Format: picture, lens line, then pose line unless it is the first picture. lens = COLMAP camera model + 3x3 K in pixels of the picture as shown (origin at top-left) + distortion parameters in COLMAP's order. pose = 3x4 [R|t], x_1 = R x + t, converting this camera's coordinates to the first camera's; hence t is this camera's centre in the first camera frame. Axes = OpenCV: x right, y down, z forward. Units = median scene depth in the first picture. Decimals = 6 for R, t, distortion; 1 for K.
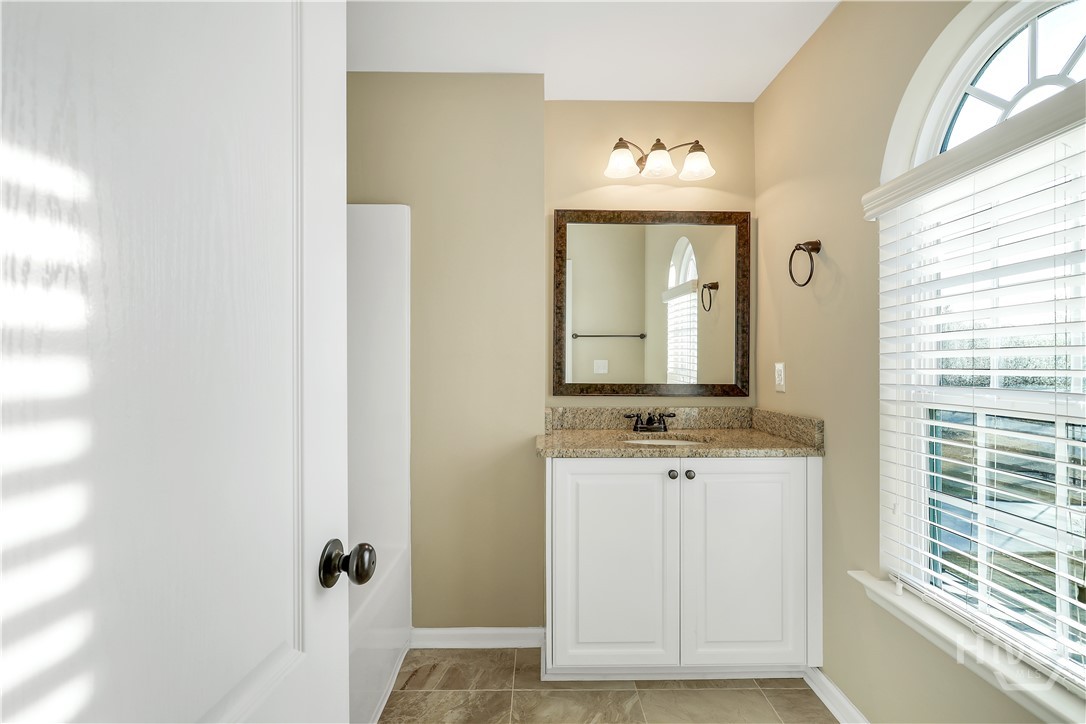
lens RADIAL K [[524.6, 0, 524.0], [0, 524.6, 363.6], [0, 0, 1]] dist [-0.002036, -0.000036]
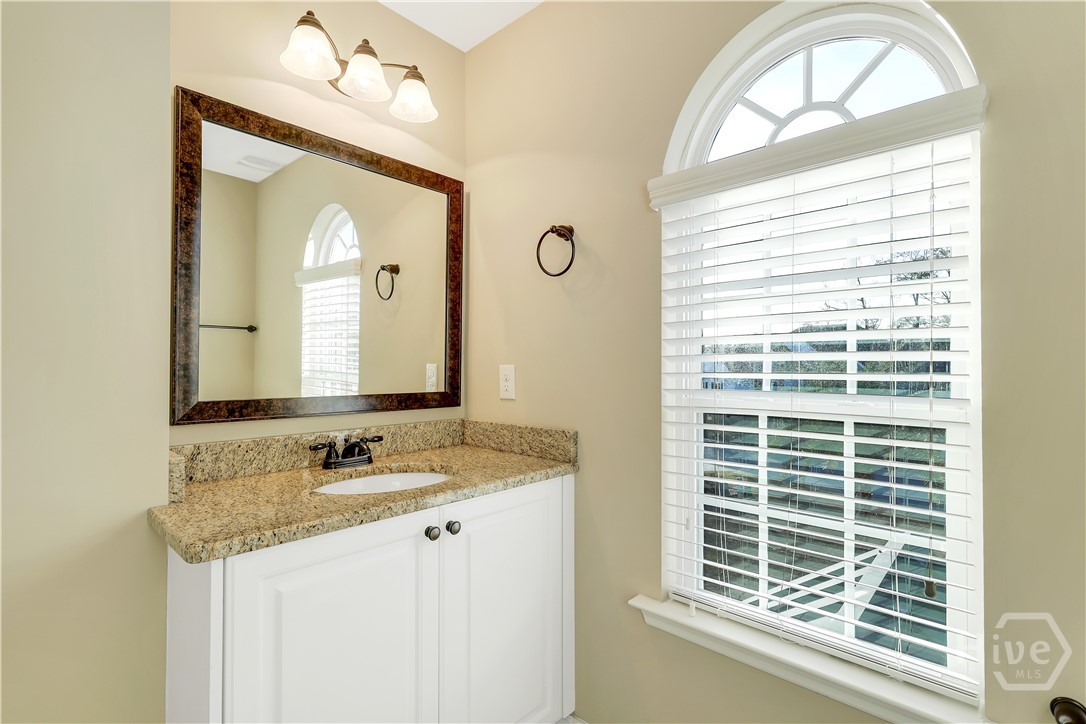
lens RADIAL K [[534.6, 0, 578.9], [0, 534.6, 365.5], [0, 0, 1]] dist [-0.001794, -0.000189]
pose [[0.665491, -0.001149, 0.746405, -0.081322], [-0.000727, 0.999997, 0.002187, -0.003216], [-0.746406, -0.001998, 0.665488, 0.327752]]
